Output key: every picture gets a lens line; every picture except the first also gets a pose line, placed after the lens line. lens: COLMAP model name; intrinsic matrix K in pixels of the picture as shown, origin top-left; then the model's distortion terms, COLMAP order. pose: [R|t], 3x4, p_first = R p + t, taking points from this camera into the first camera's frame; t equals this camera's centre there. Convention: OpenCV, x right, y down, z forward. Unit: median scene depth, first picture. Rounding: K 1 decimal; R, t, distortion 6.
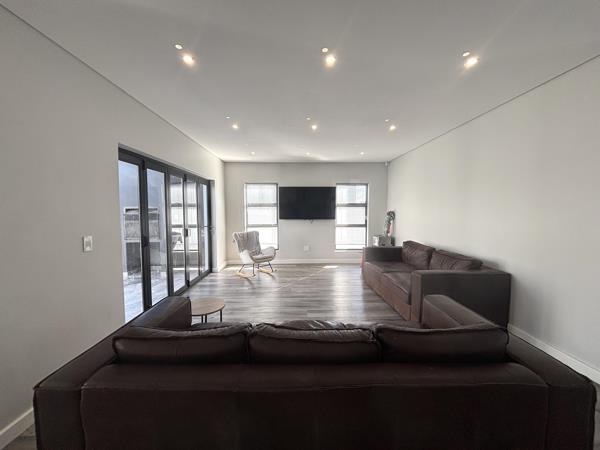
lens RADIAL K [[241.3, 0, 300.0], [0, 241.3, 225.0], [0, 0, 1]] dist [-0.000576, 0.000273]
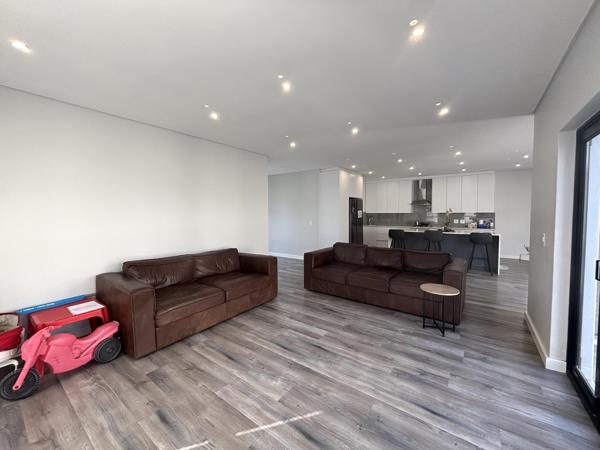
lens RADIAL K [[241.3, 0, 300.0], [0, 241.3, 225.0], [0, 0, 1]] dist [-0.000576, 0.000273]
pose [[-0.790854, -0.023086, 0.611570, -0.224305], [0.045996, 0.994220, 0.097011, -0.056315], [-0.610274, 0.104852, -0.785221, 0.910768]]
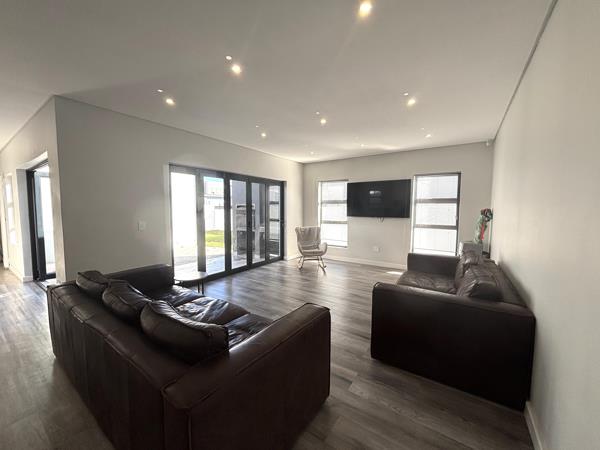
lens RADIAL K [[241.3, 0, 300.0], [0, 241.3, 225.0], [0, 0, 1]] dist [-0.000576, 0.000273]
pose [[0.810680, 0.045791, -0.583696, 0.340420], [-0.039689, 0.998942, 0.023245, -0.003974], [0.584143, 0.004322, 0.811639, 0.092882]]
